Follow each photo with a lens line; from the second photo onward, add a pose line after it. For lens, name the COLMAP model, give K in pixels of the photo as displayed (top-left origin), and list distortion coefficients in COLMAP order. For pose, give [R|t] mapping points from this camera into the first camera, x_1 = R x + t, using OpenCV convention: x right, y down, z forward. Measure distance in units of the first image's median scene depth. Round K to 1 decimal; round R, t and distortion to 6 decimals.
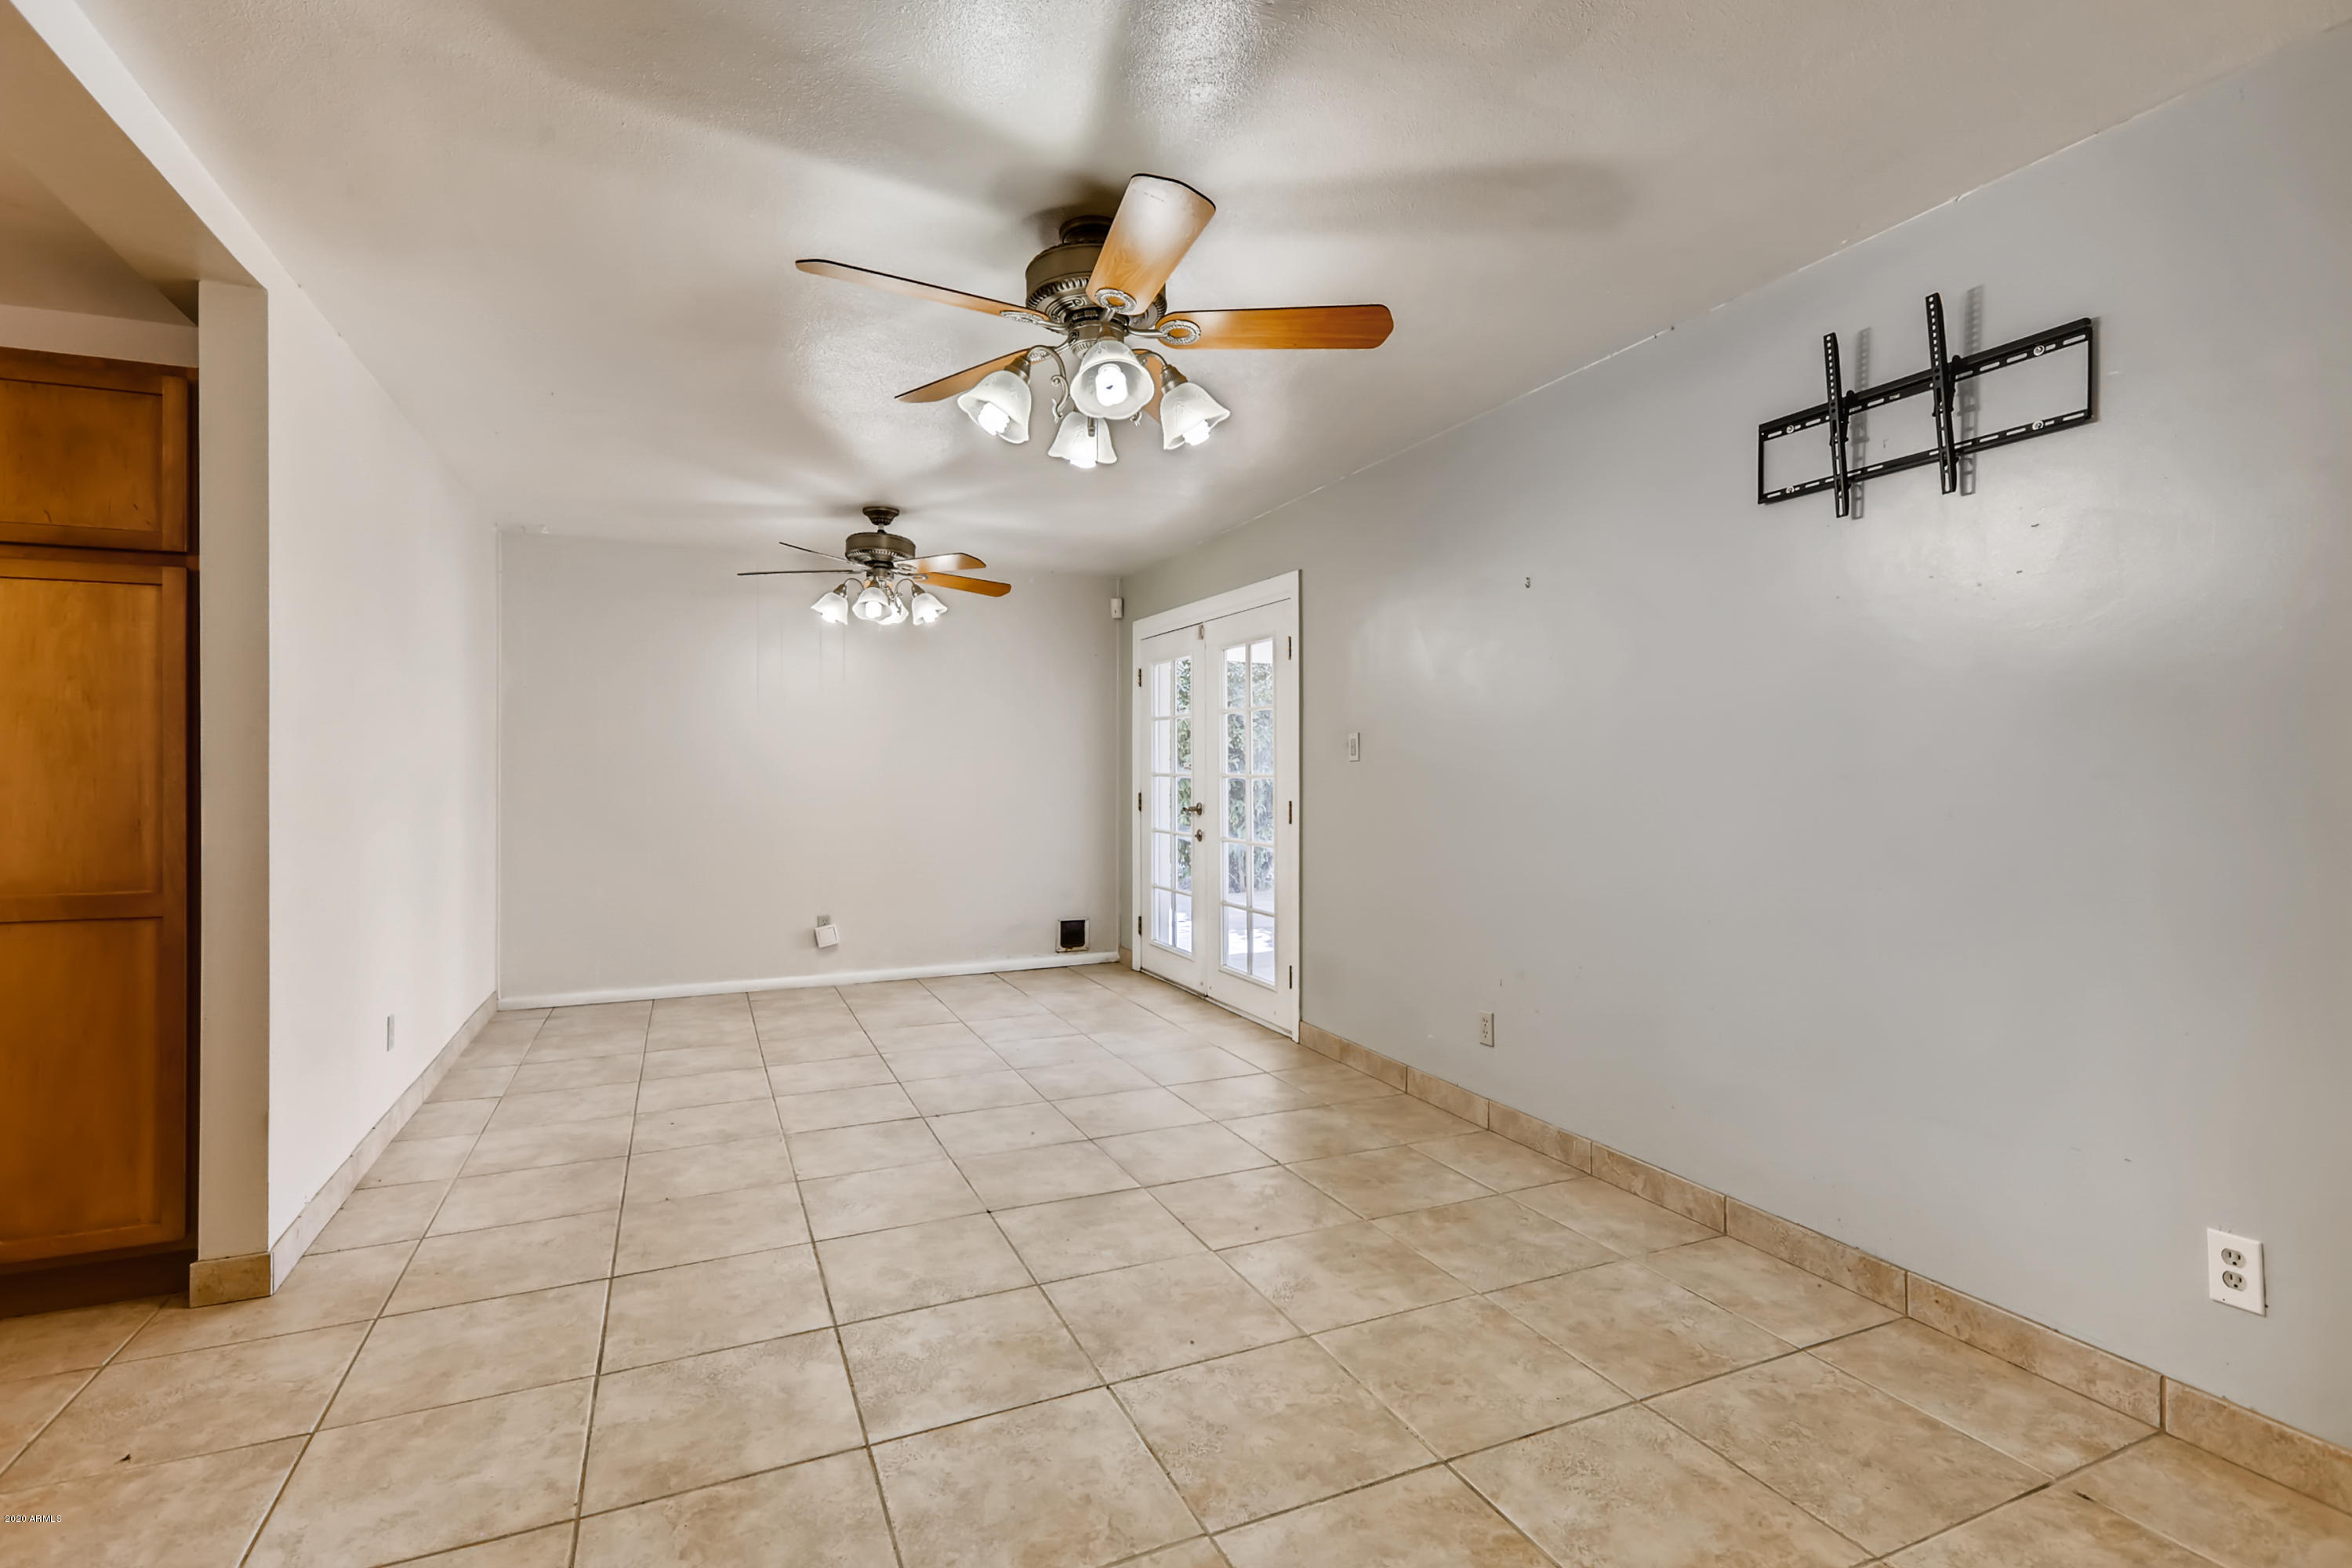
lens RADIAL K [[1086.4, 0, 1175.8], [0, 1086.4, 763.8], [0, 0, 1]] dist [-0.000033, -0.000388]
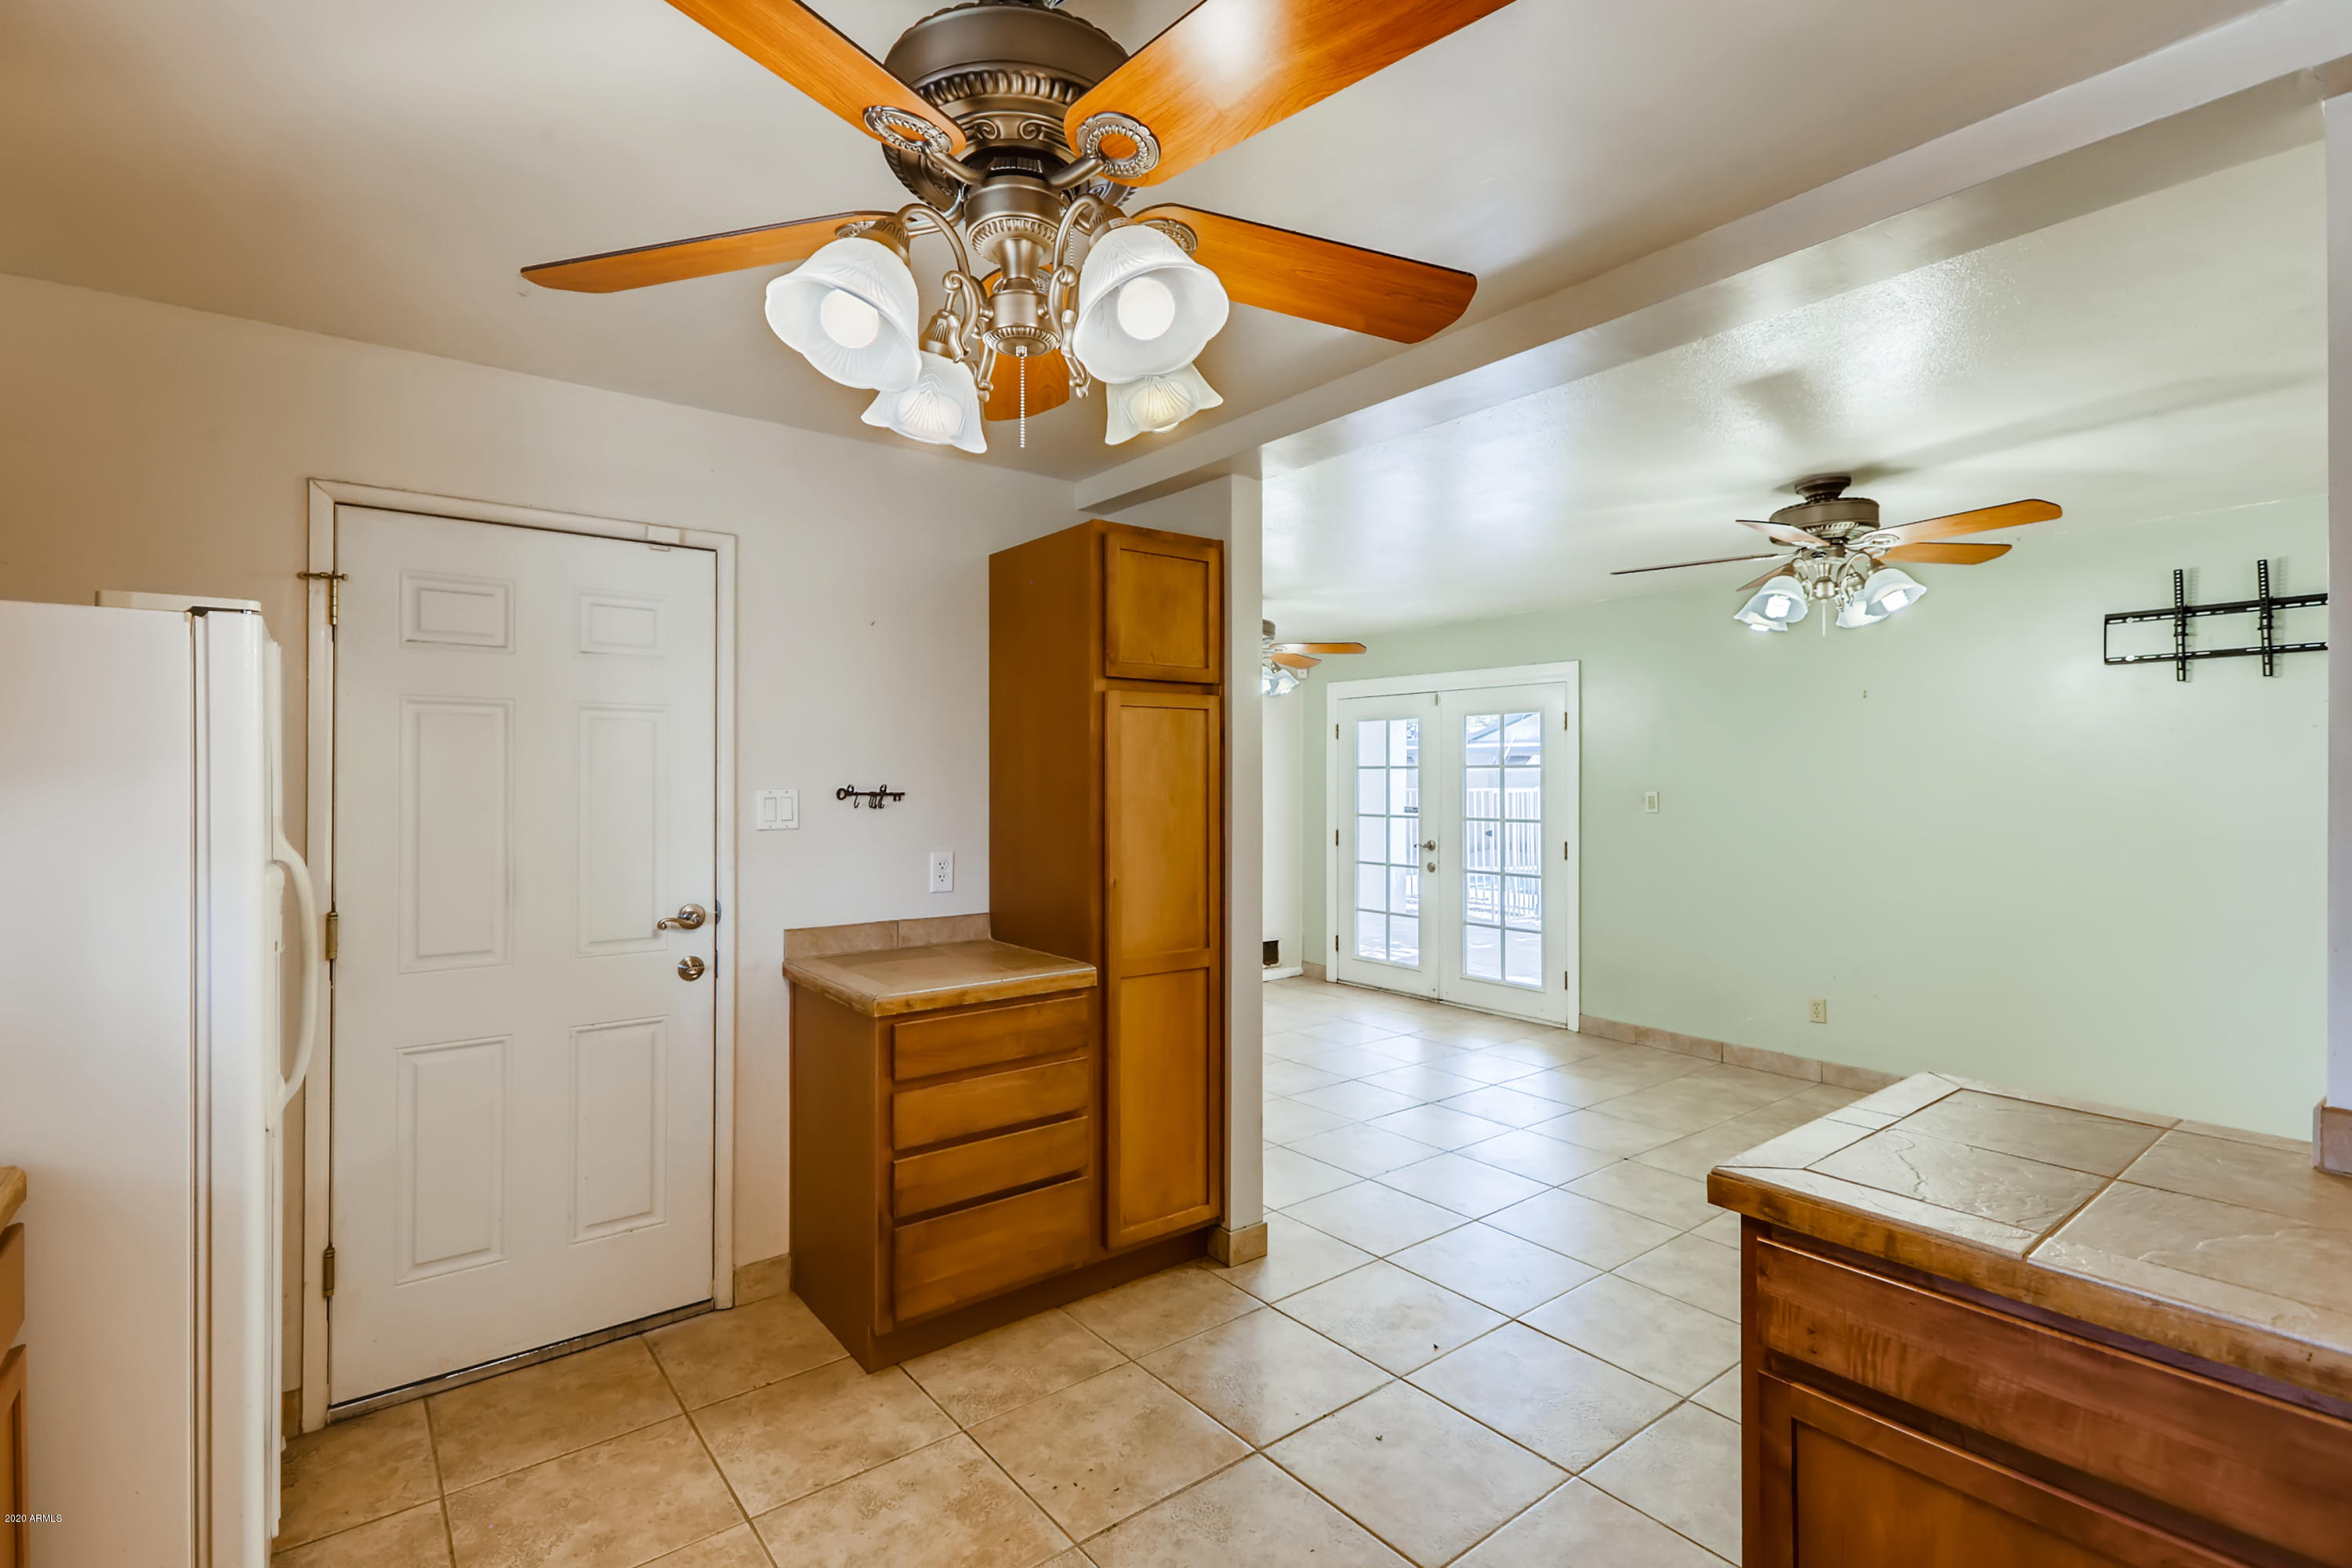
lens RADIAL K [[1086.4, 0, 1175.2], [0, 1086.4, 774.2], [0, 0, 1]] dist [0.018800, -0.000346]
pose [[0.970614, 0.001938, 0.240633, -1.031696], [-0.002252, 0.999997, 0.001030, -0.071951], [-0.240630, -0.001542, 0.970616, -0.198889]]
